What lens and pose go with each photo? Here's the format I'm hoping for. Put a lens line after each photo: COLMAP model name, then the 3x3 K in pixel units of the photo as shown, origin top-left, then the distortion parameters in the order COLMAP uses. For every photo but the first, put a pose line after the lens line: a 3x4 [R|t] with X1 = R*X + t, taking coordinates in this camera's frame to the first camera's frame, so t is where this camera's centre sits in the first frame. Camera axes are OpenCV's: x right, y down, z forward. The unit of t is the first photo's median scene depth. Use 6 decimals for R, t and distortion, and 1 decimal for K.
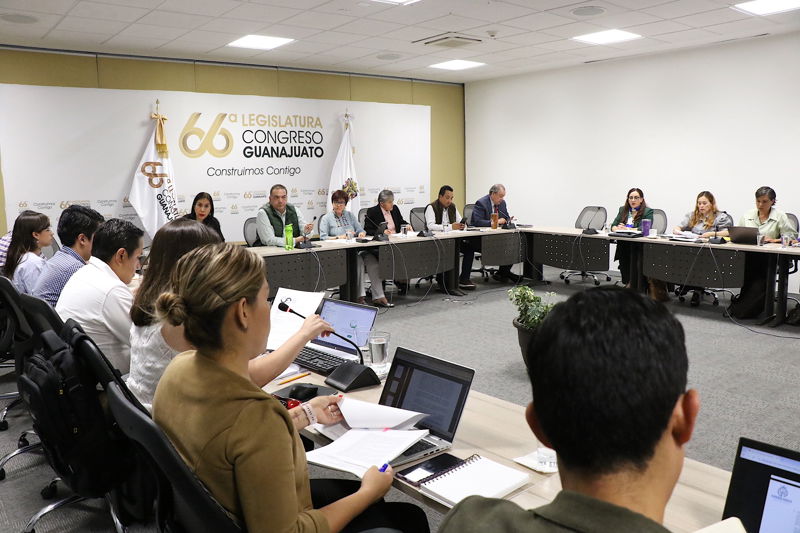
lens RADIAL K [[659.9, 0, 398.7], [0, 659.9, 268.7], [0, 0, 1]] dist [-0.163834, 0.124019]
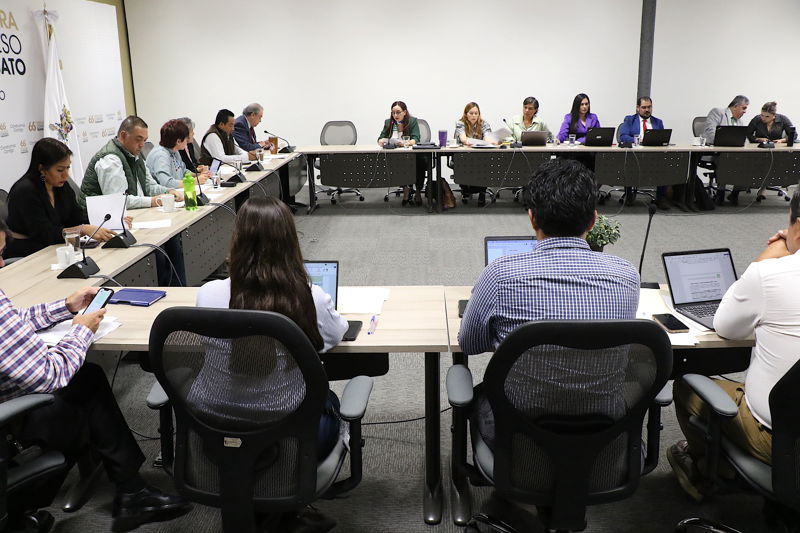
lens RADIAL K [[659.9, 0, 406.5], [0, 659.9, 269.0], [0, 0, 1]] dist [-0.163834, 0.124019]
pose [[0.649380, -0.214442, 0.729603, -0.409480], [0.117404, 0.976186, 0.182422, -0.049588], [-0.751347, -0.032803, 0.659092, 0.291276]]
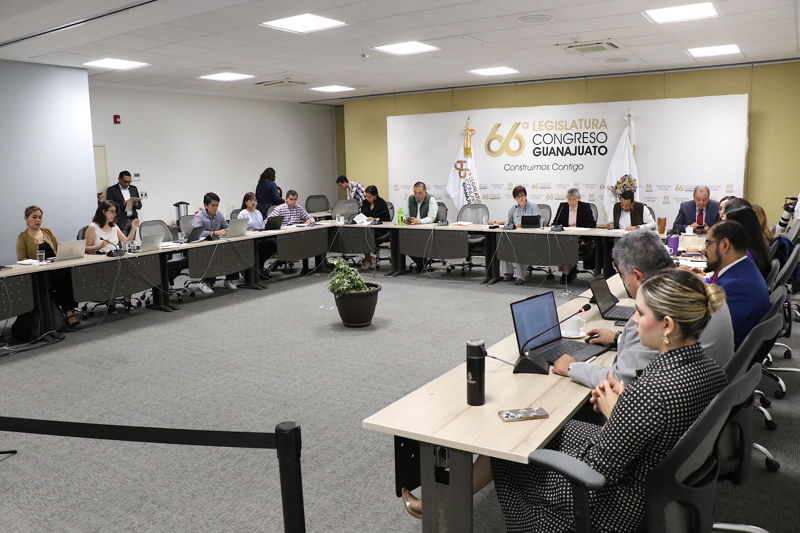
lens RADIAL K [[659.9, 0, 386.5], [0, 659.9, 265.3], [0, 0, 1]] dist [-0.163834, 0.124019]
pose [[0.318174, 0.151292, -0.935882, 0.884355], [-0.113134, 0.986189, 0.120962, -0.082983], [0.941258, 0.067393, 0.330896, 0.328758]]
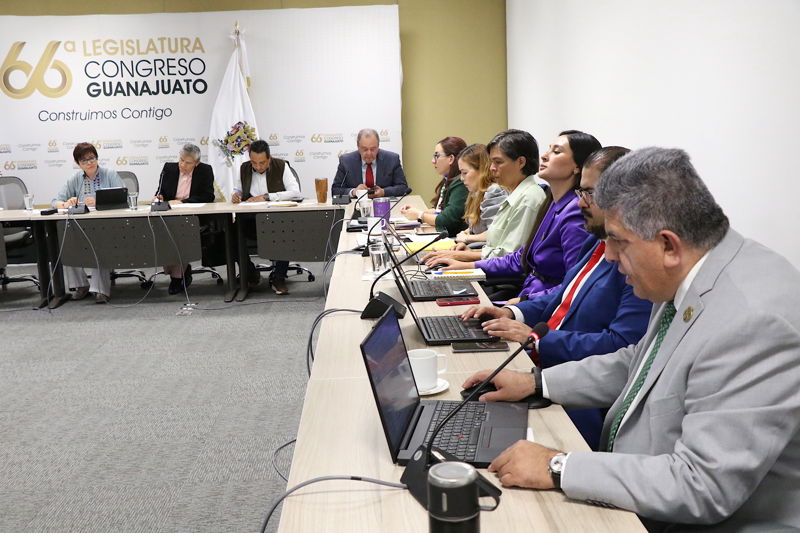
lens RADIAL K [[881.2, 0, 384.2], [0, 881.2, 261.3], [0, 0, 1]] dist [0.043898, 0.000000]
pose [[0.800033, 0.084338, -0.593999, 0.703637], [-0.060449, 0.996363, 0.060051, -0.058716], [0.596904, -0.012136, 0.802221, 0.349745]]
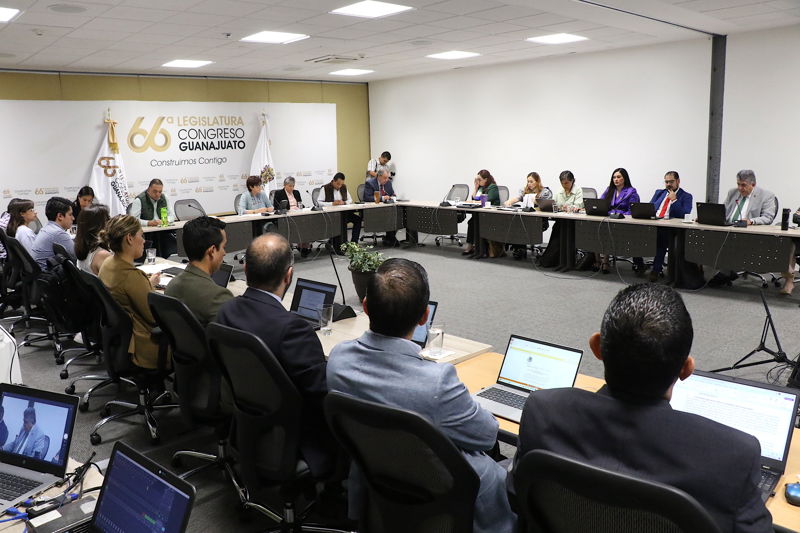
lens RADIAL K [[659.9, 0, 401.0], [0, 659.9, 268.5], [0, 0, 1]] dist [-0.163834, 0.124019]
pose [[0.998468, -0.019018, 0.051961, 0.122976], [0.017084, 0.999154, 0.037413, 0.018489], [-0.052629, -0.036468, 0.997948, -0.286820]]
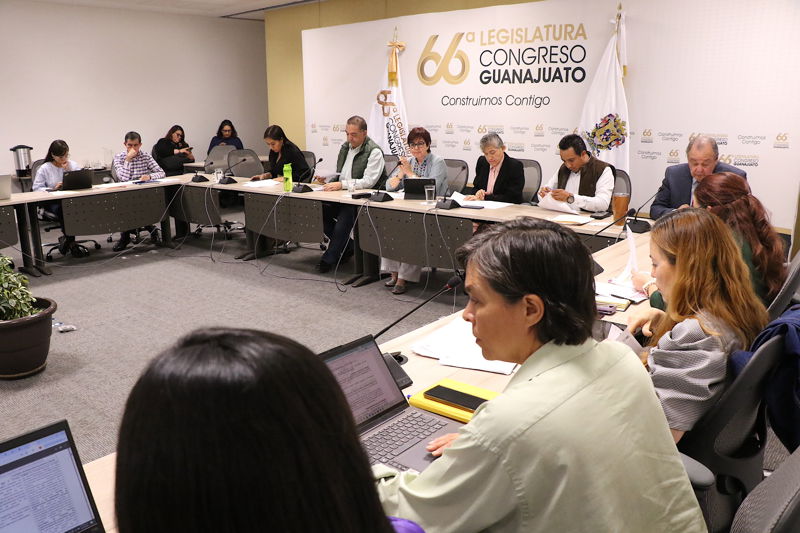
lens RADIAL K [[659.9, 0, 384.2], [0, 659.9, 253.0], [0, 0, 1]] dist [-0.163834, 0.124019]
pose [[0.177545, 0.233018, -0.956128, 0.585696], [-0.127183, 0.968849, 0.212501, -0.122582], [0.975860, 0.083875, 0.201651, 0.730031]]
